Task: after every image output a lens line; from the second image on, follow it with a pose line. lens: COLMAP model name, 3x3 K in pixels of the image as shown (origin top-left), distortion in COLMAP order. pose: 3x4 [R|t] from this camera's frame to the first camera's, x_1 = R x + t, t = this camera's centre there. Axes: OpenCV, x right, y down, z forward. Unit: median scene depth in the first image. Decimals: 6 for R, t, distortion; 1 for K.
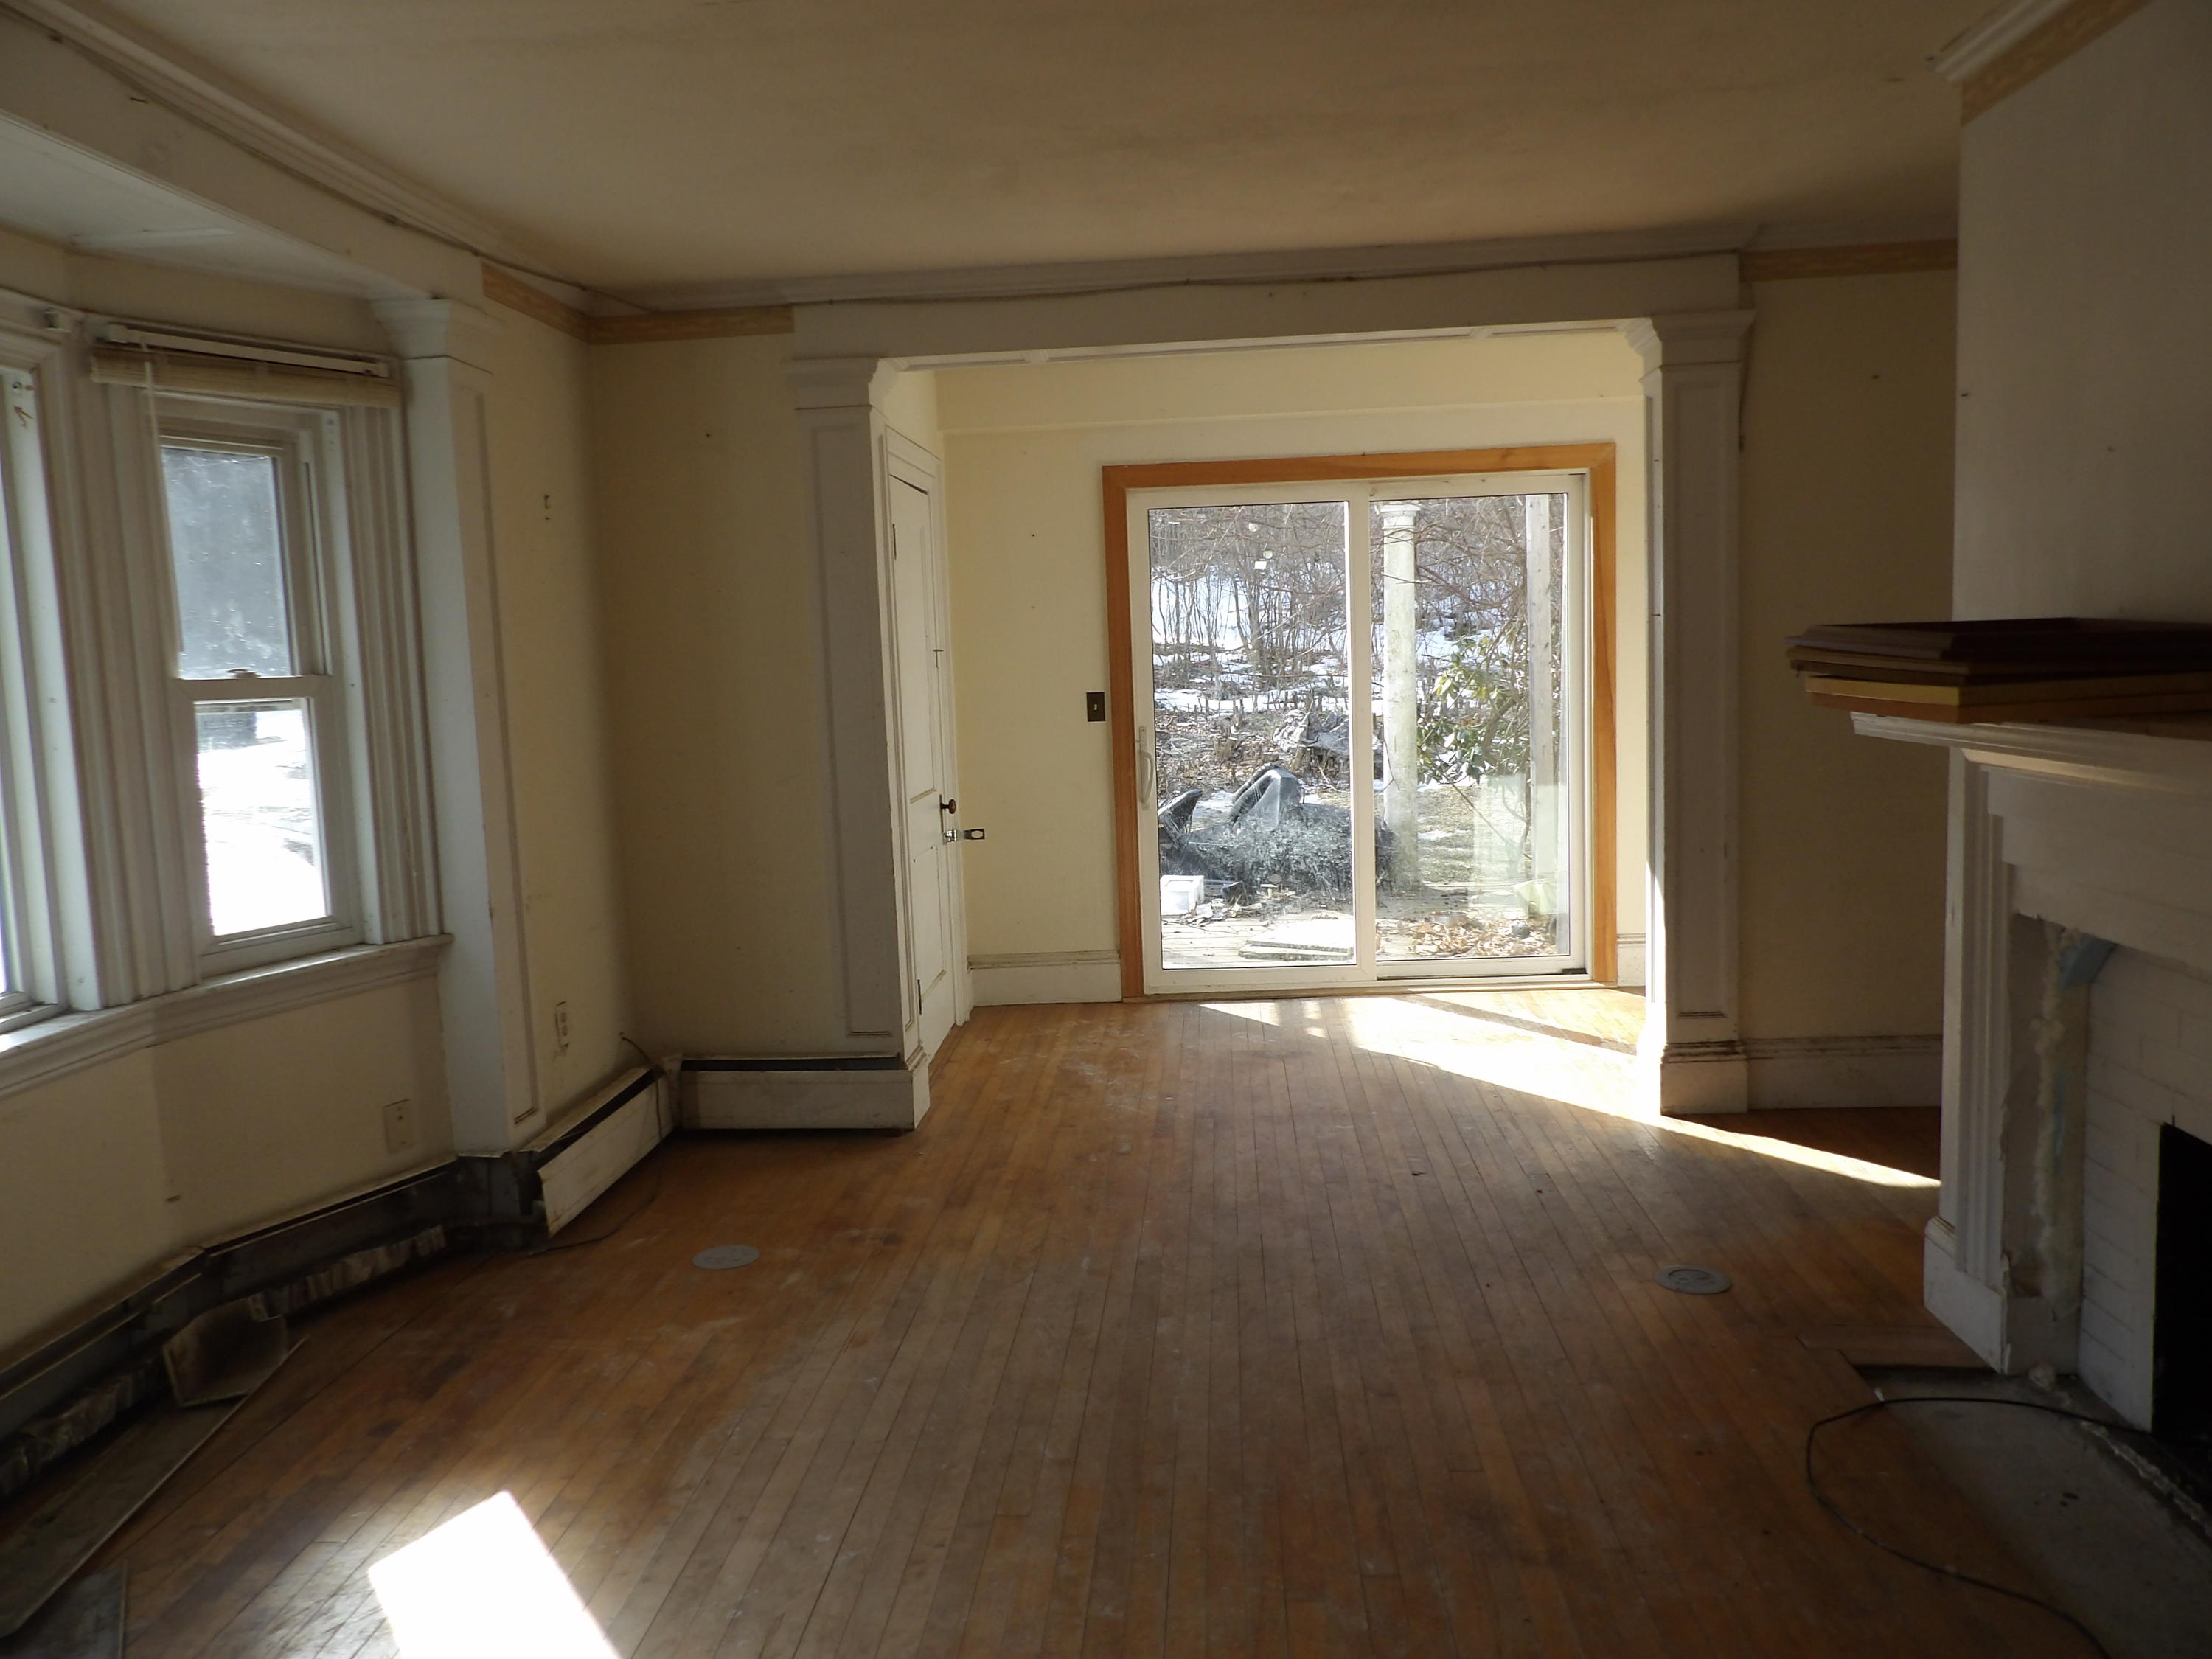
lens RADIAL K [[1584.8, 0, 1109.7], [0, 1584.8, 825.1], [0, 0, 1]] dist [-0.039787, 0.045269]
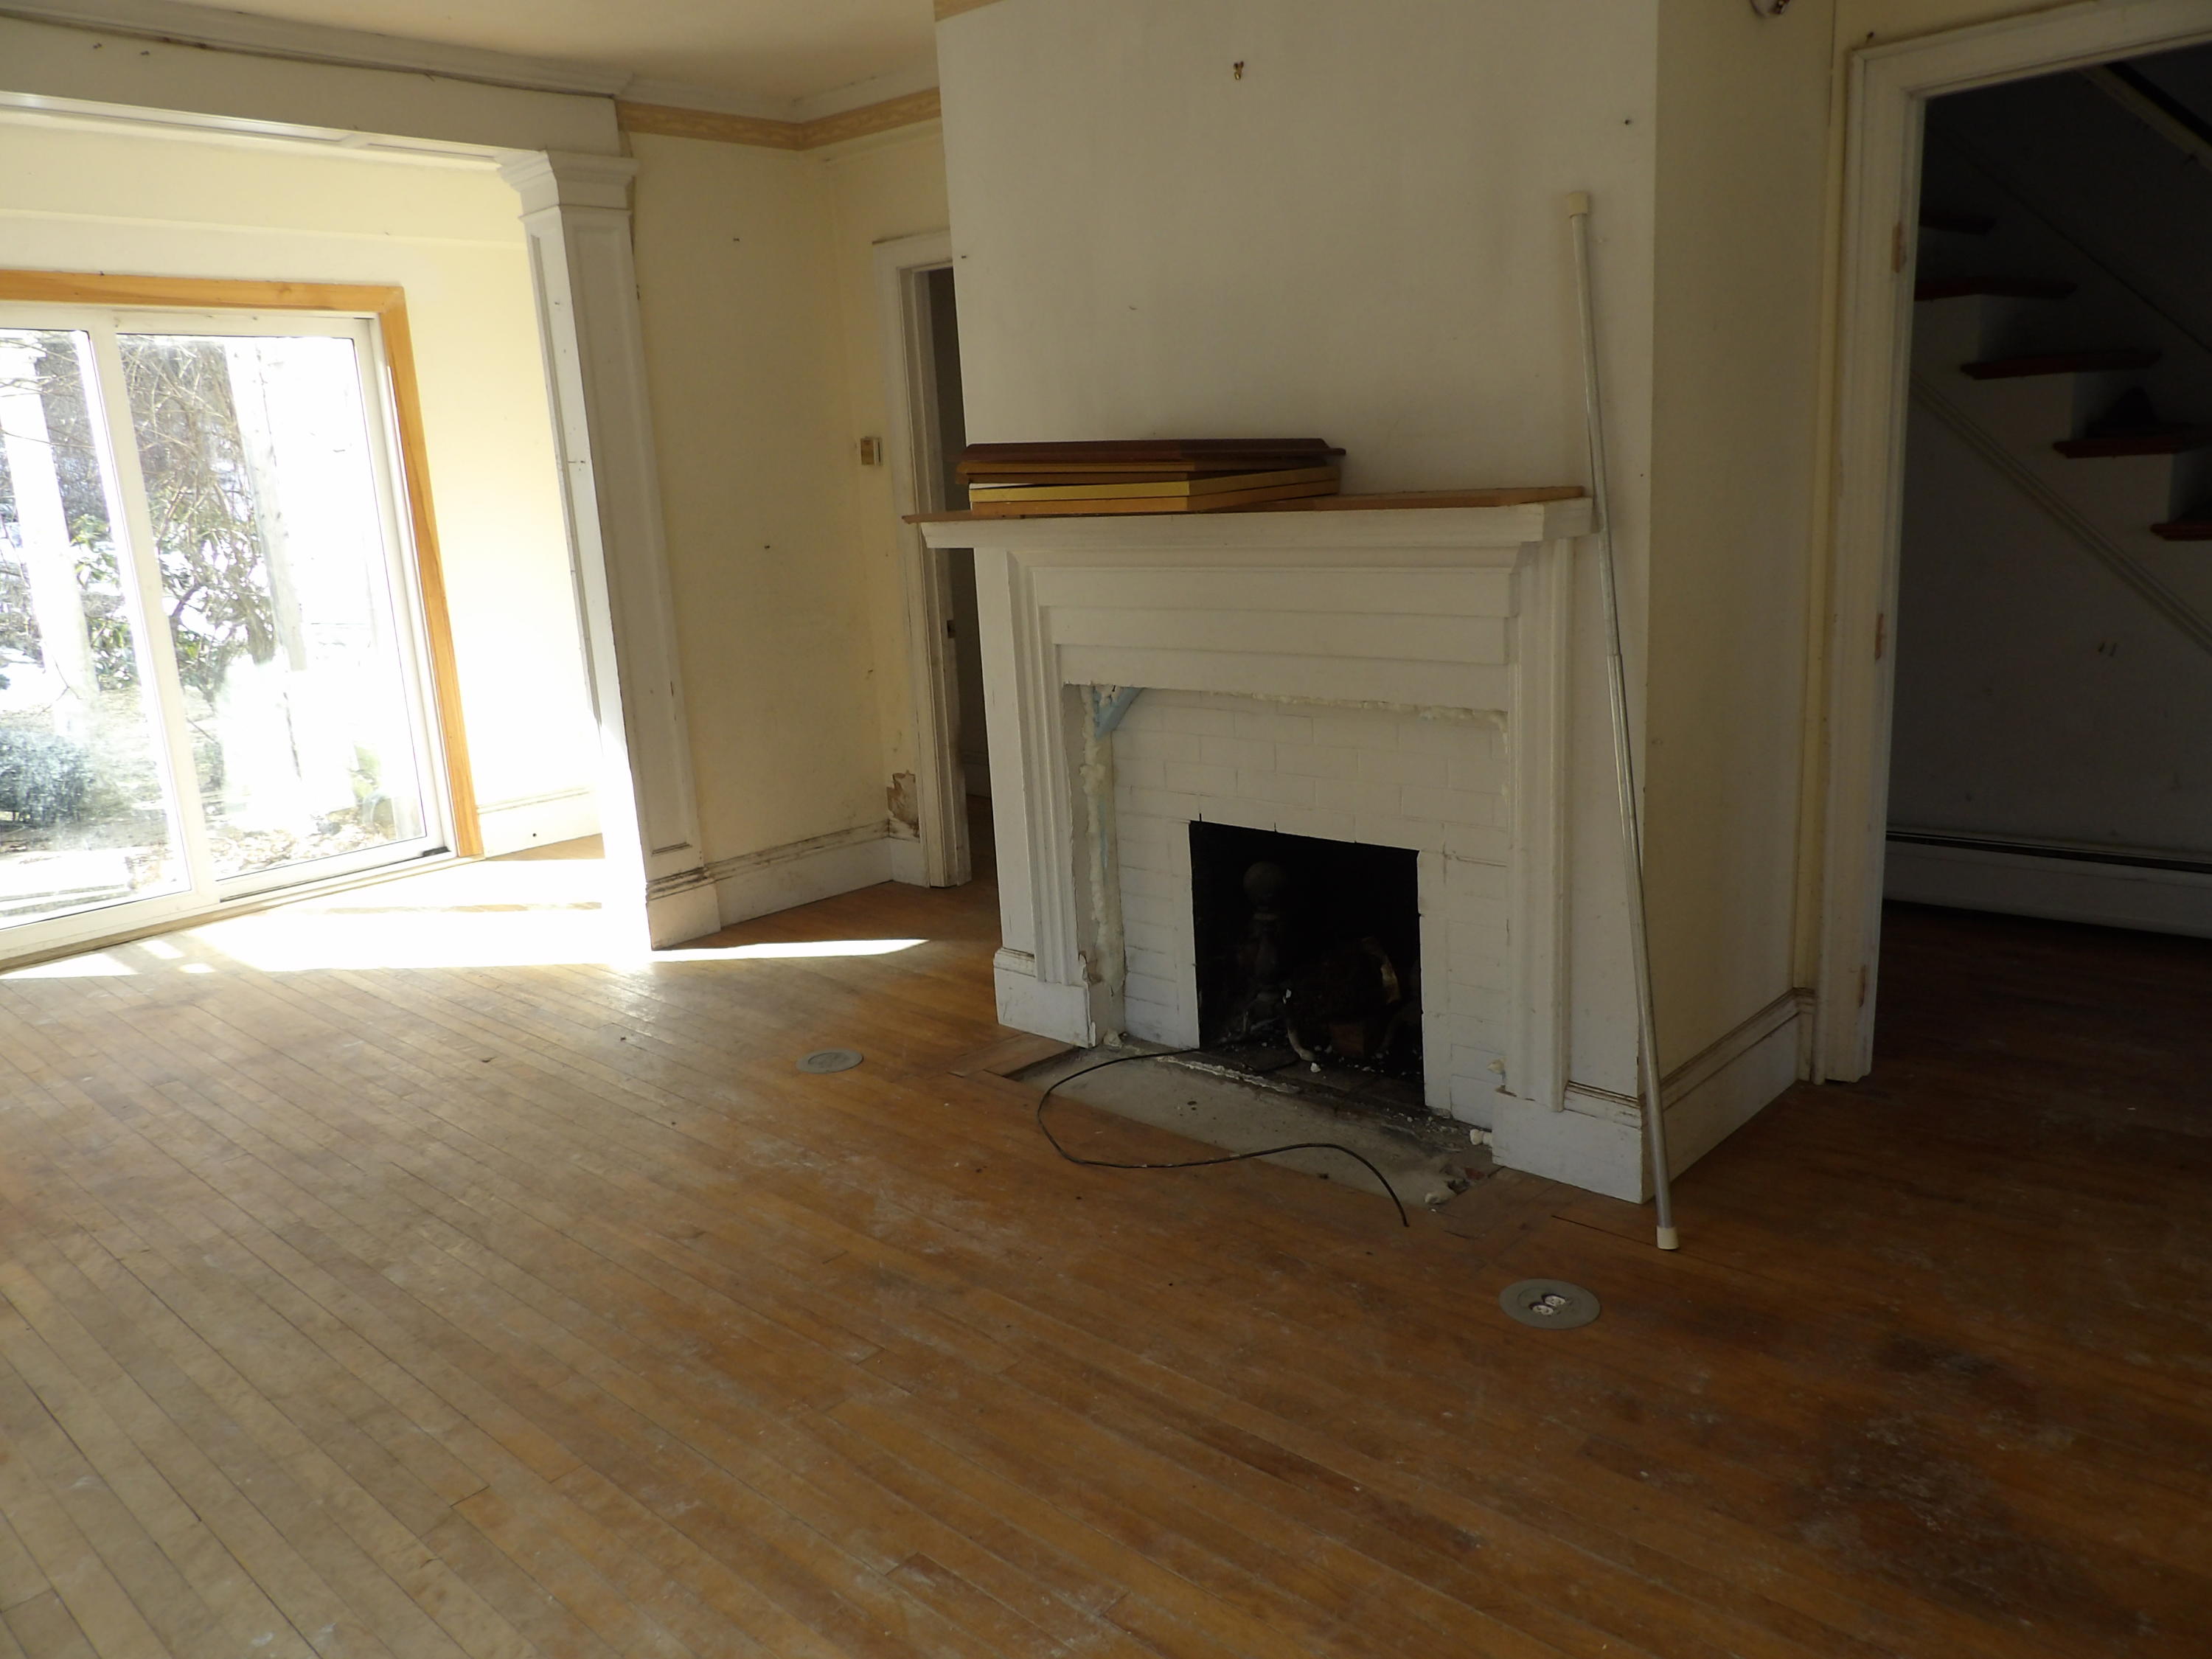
lens RADIAL K [[1584.8, 0, 1111.5], [0, 1584.8, 827.5], [0, 0, 1]] dist [-0.039787, 0.045269]
pose [[0.622922, -0.166999, 0.764251, -0.261690], [0.114527, 0.985890, 0.122082, 0.012679], [-0.773855, 0.011480, 0.633259, 0.117953]]
